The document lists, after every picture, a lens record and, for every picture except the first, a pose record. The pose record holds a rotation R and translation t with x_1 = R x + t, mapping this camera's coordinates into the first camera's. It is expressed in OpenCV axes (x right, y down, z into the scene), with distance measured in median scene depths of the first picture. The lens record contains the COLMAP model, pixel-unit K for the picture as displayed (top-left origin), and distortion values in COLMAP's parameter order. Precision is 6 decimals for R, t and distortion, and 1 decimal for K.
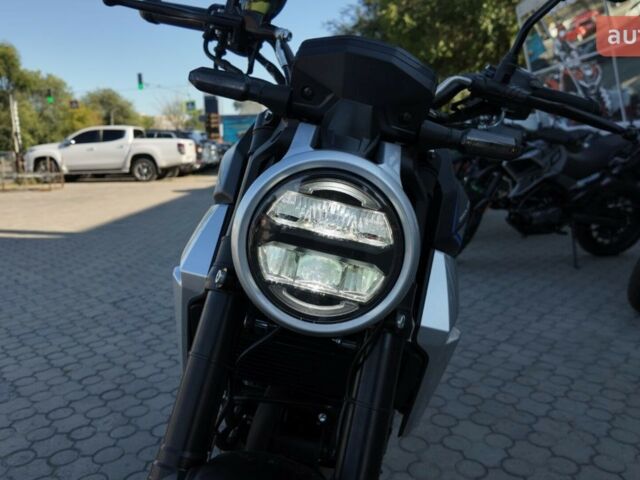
lens RADIAL K [[504.6, 0, 314.0], [0, 504.6, 239.4], [0, 0, 1]] dist [0.071484, -0.109872]
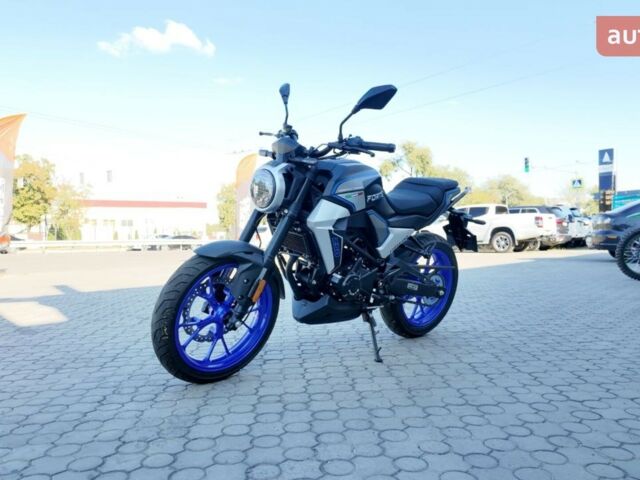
lens RADIAL K [[504.6, 0, 318.8], [0, 504.6, 238.8], [0, 0, 1]] dist [0.071484, -0.109872]
pose [[0.737839, 0.004706, -0.674960, 0.453809], [-0.114258, 0.986415, -0.118025, 0.122976], [0.665236, 0.164203, 0.728353, -0.233184]]
